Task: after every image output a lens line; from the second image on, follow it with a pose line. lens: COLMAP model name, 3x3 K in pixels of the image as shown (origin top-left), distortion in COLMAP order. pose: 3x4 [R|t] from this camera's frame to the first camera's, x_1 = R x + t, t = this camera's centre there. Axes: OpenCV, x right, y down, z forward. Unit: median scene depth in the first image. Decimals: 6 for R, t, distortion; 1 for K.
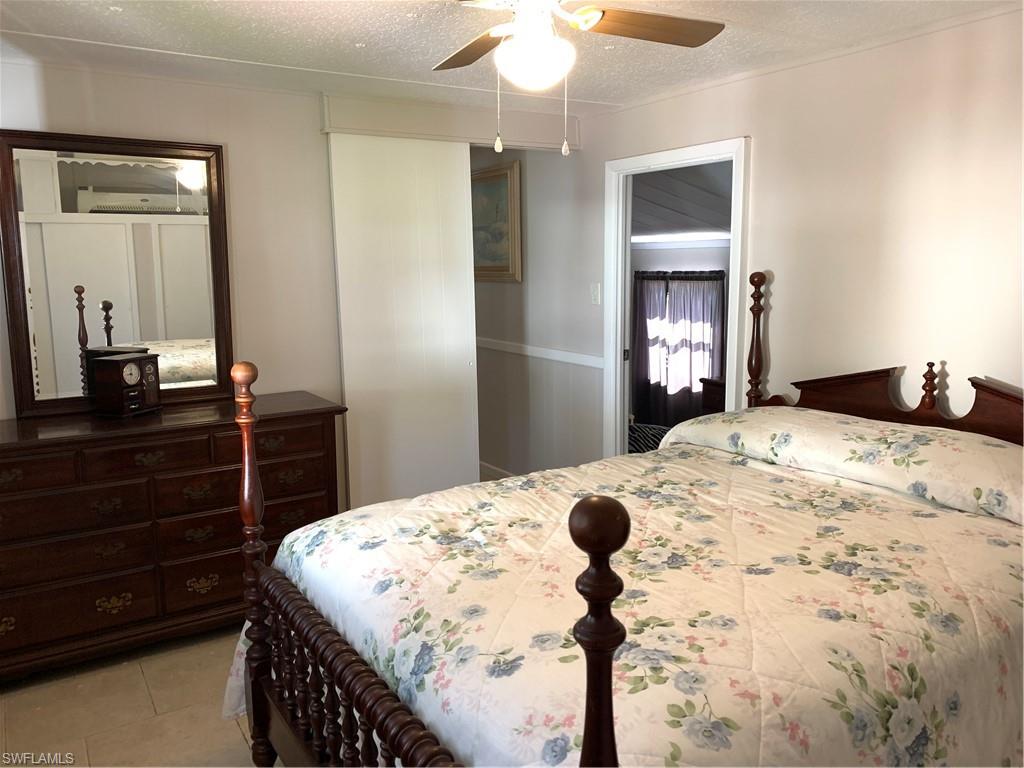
lens RADIAL K [[784.7, 0, 514.8], [0, 784.7, 385.0], [0, 0, 1]] dist [0.046480, -0.064526]
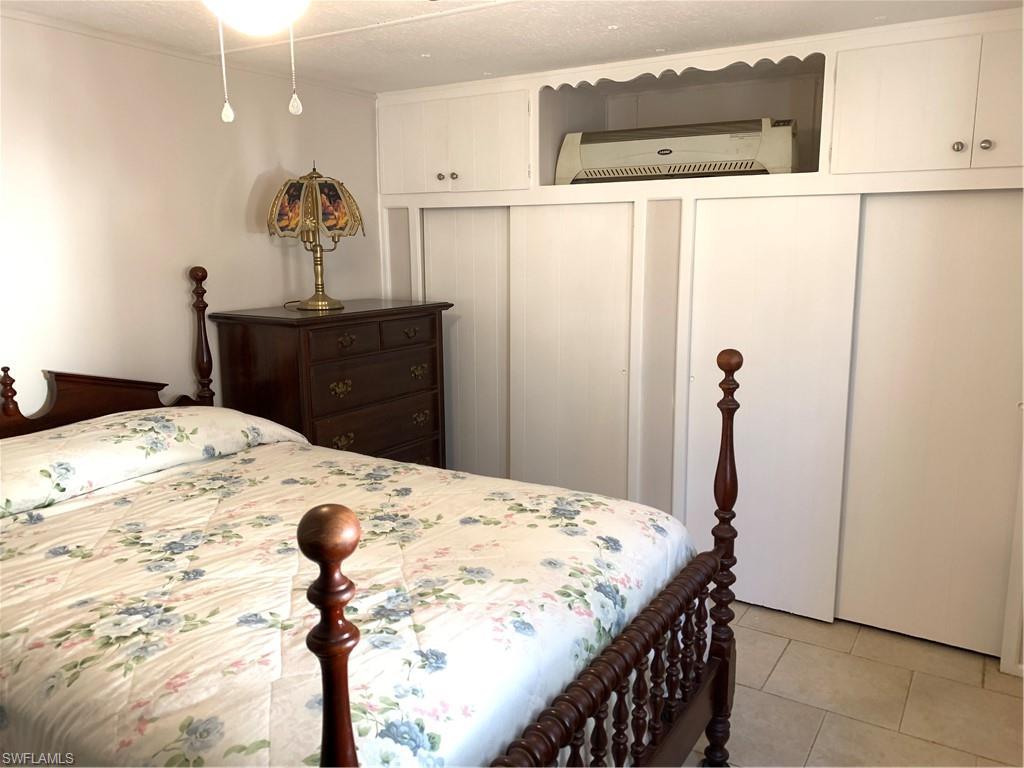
lens RADIAL K [[784.7, 0, 512.6], [0, 784.7, 387.6], [0, 0, 1]] dist [0.046480, -0.064526]
pose [[-0.426858, -0.149973, 0.891796, -0.788706], [0.153467, 0.959835, 0.234872, -0.183176], [-0.891202, 0.237118, -0.386697, 1.122025]]
